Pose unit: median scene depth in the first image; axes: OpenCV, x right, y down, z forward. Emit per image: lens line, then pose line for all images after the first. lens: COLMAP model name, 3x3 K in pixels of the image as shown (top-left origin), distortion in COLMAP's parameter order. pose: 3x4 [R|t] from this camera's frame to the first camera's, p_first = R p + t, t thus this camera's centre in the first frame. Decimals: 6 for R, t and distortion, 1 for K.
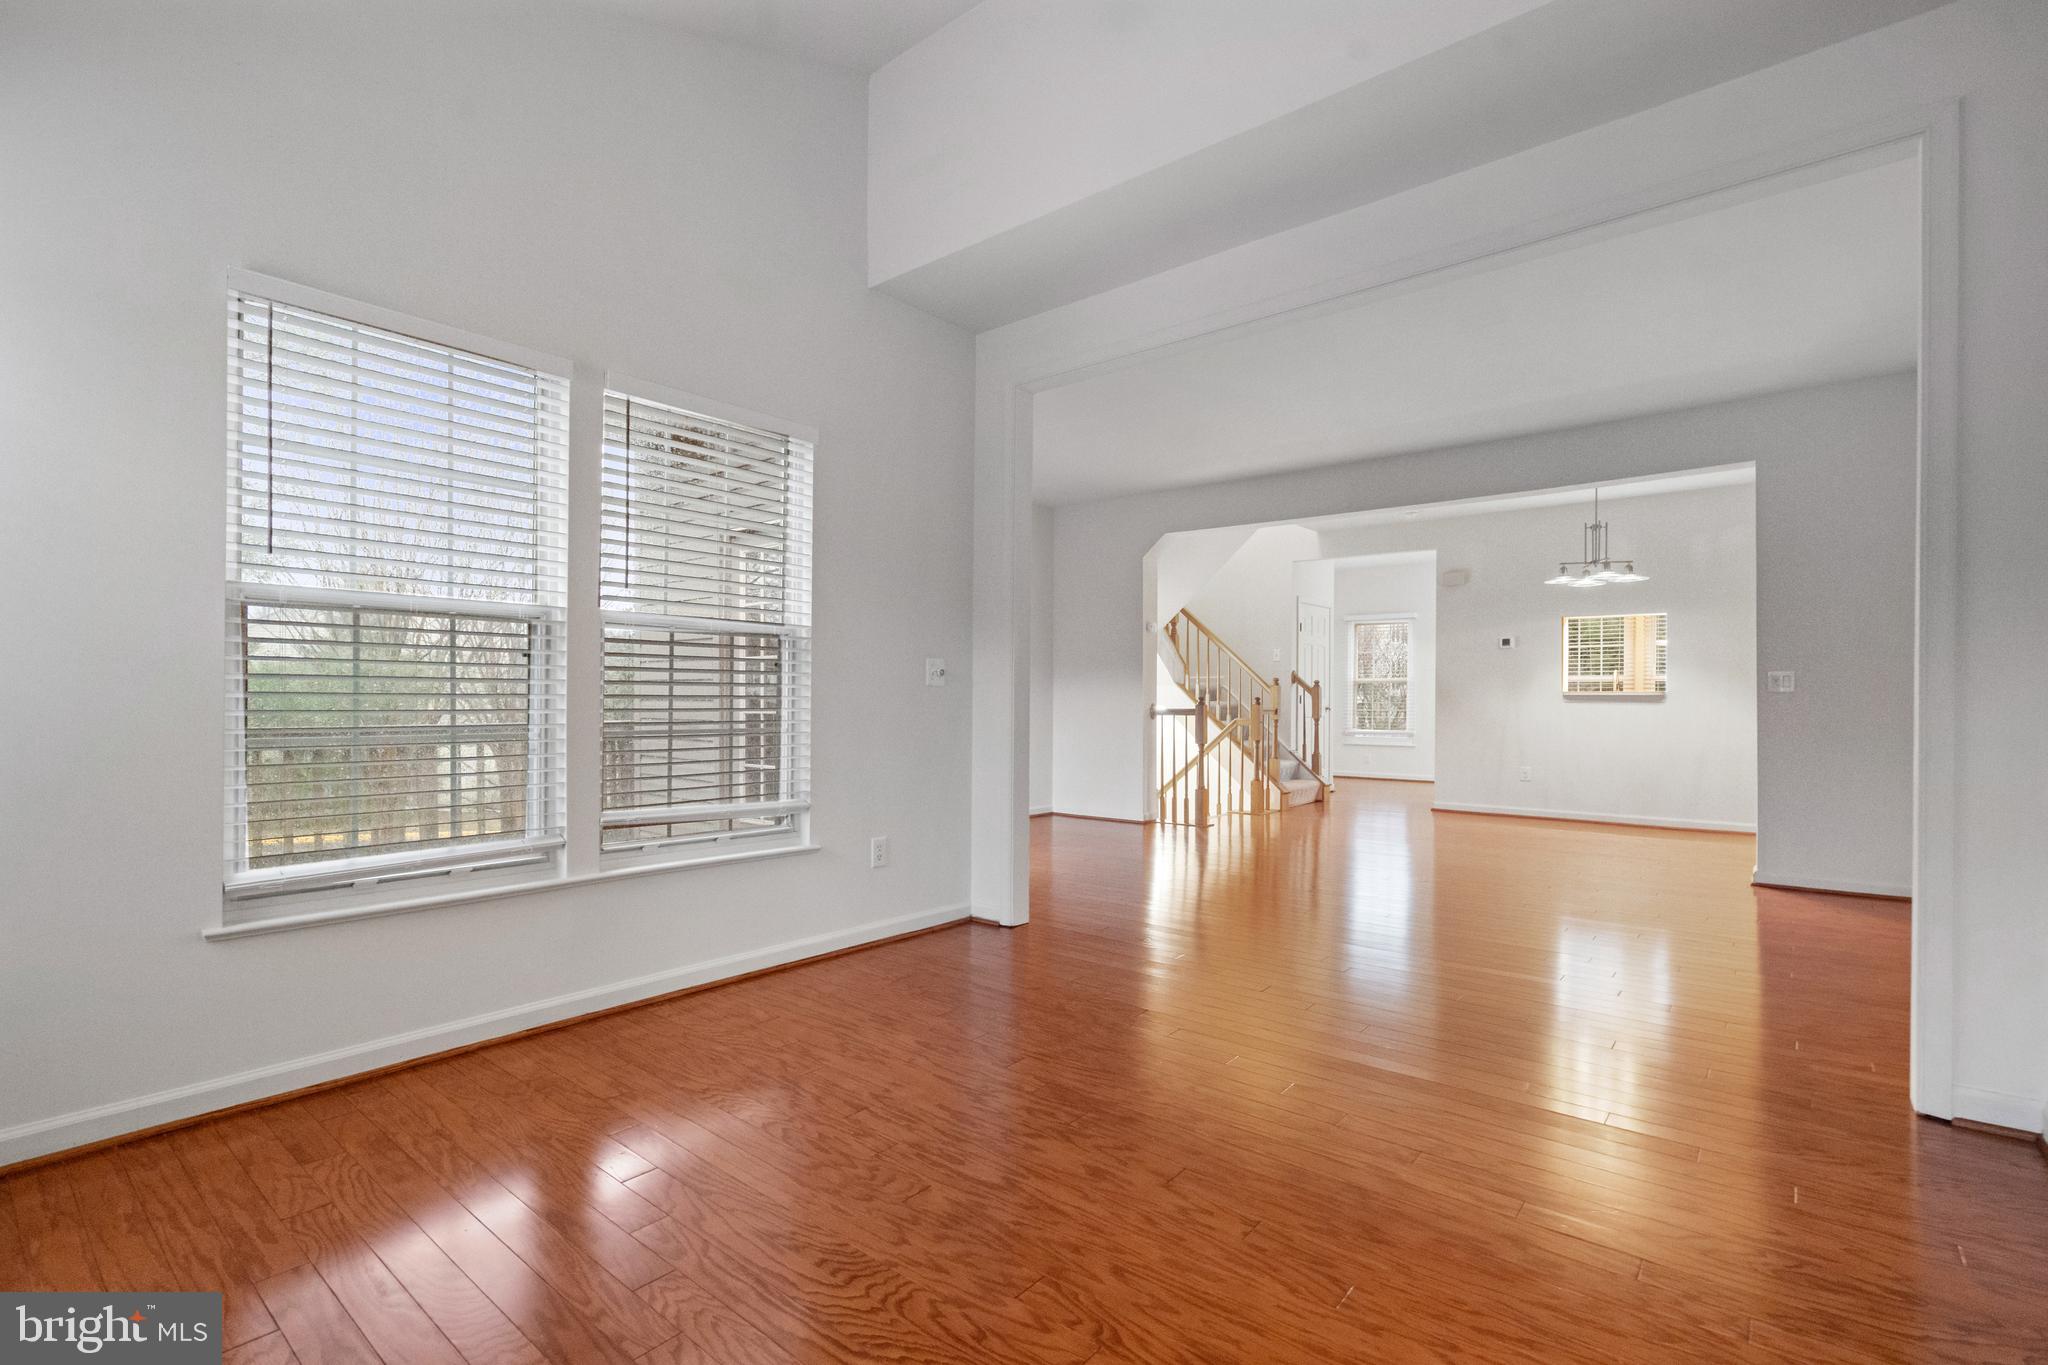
lens RADIAL K [[930.0, 0, 1024.0], [0, 930.0, 682.5], [0, 0, 1]] dist [-0.000613, -0.000034]
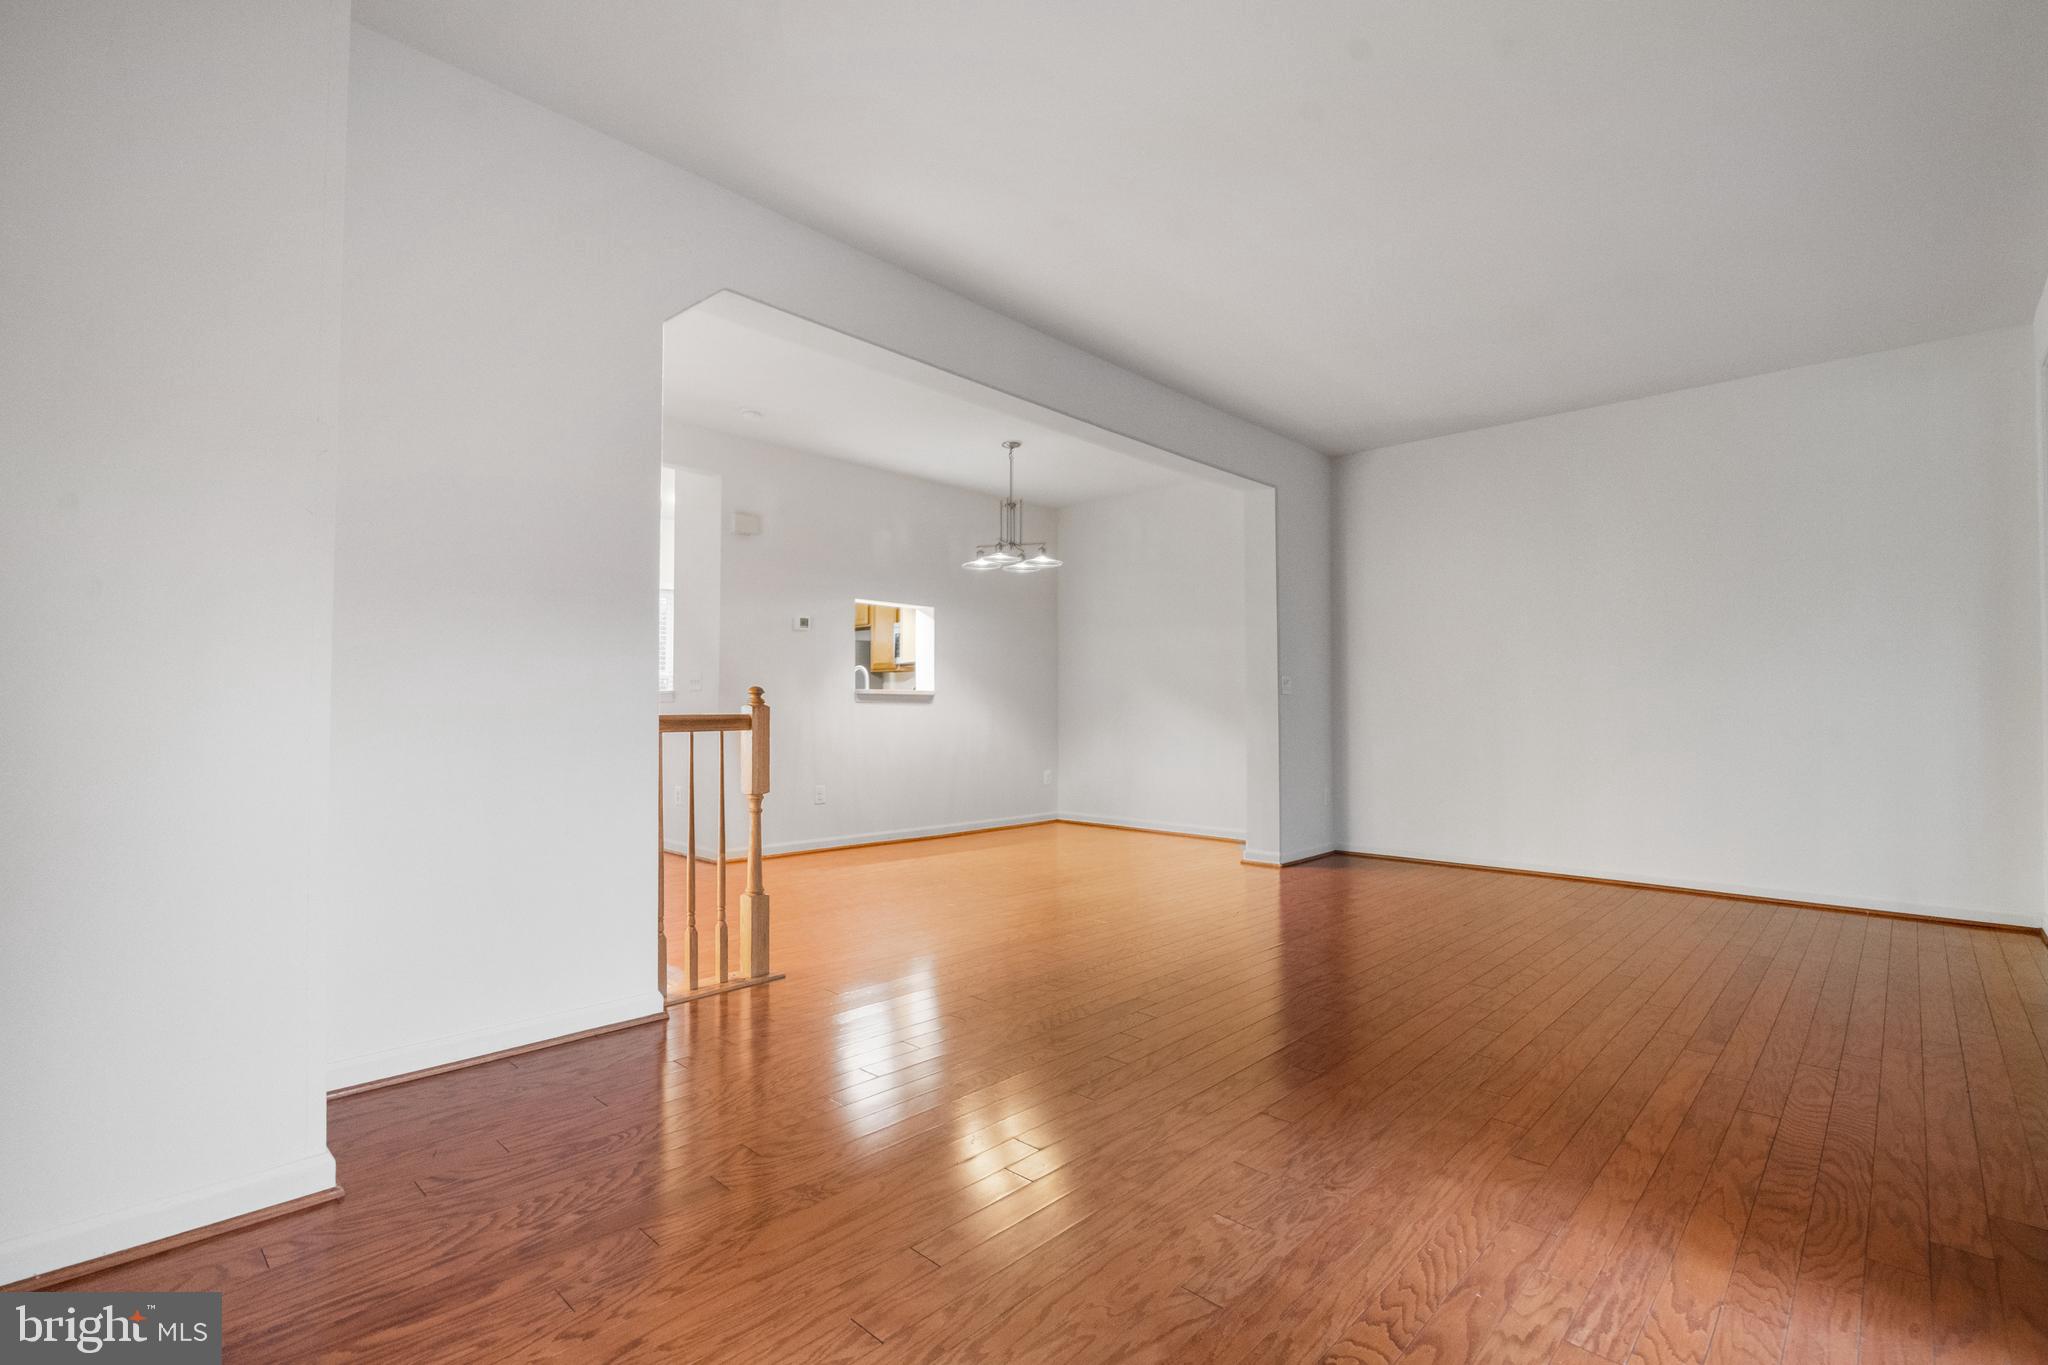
lens RADIAL K [[930.0, 0, 1024.0], [0, 930.0, 682.5], [0, 0, 1]] dist [-0.000613, -0.000034]
pose [[0.057082, 0.021022, 0.998148, -0.245987], [-0.015292, 0.999679, -0.020180, 0.019570], [-0.998252, -0.014112, 0.057385, 0.835043]]
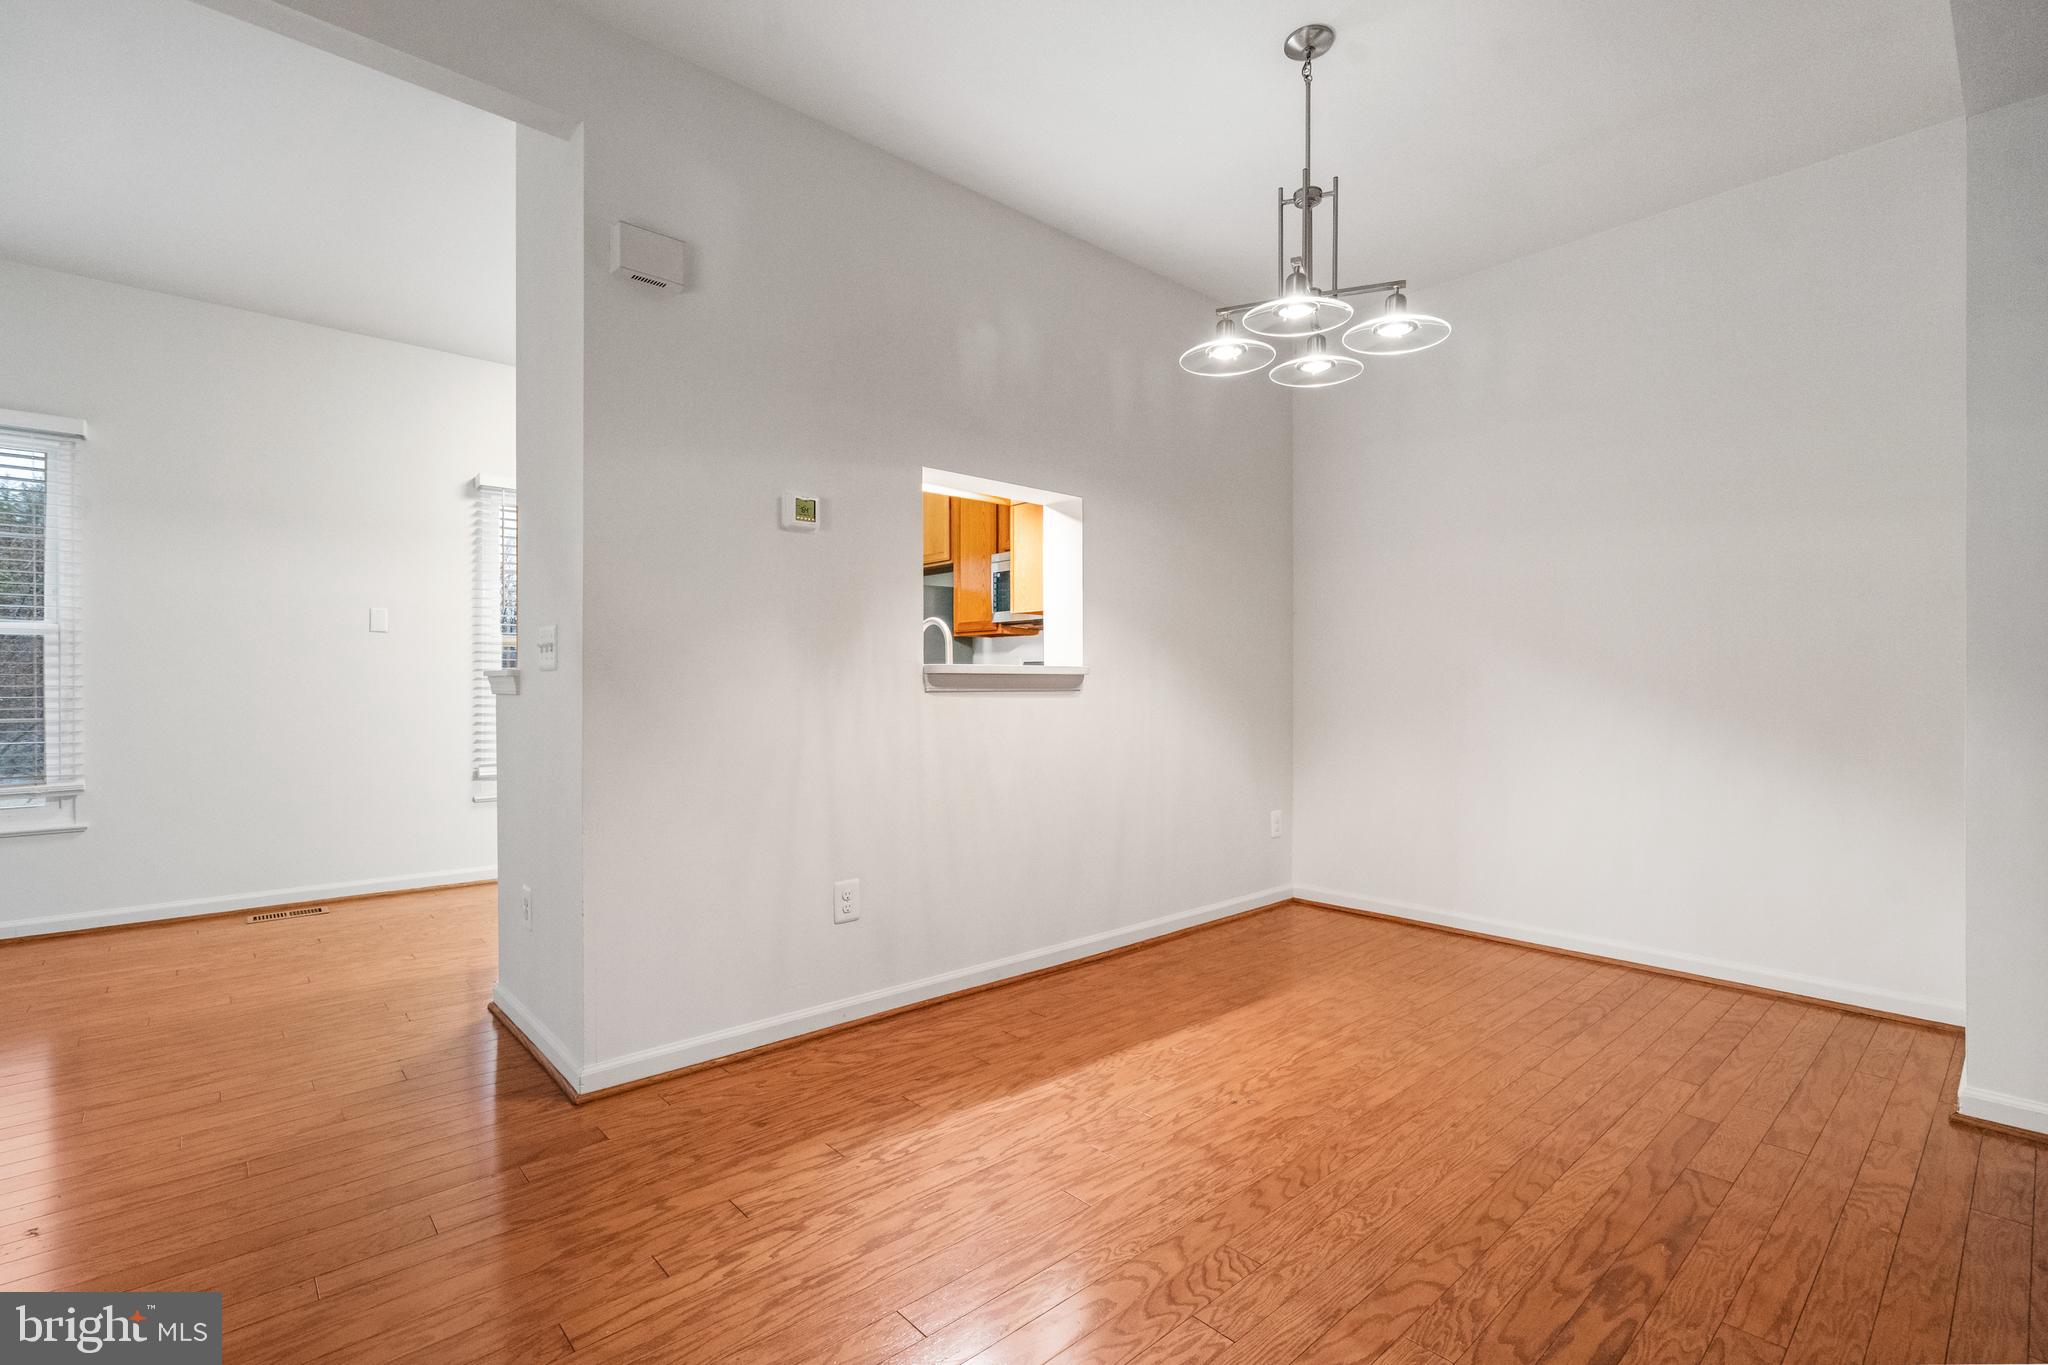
lens RADIAL K [[930.0, 0, 1024.0], [0, 930.0, 682.5], [0, 0, 1]] dist [-0.000613, -0.000034]
pose [[0.142475, -0.005411, 0.989784, 0.216718], [-0.011821, 0.999904, 0.007168, 0.015726], [-0.989728, -0.012722, 0.142397, 0.941204]]
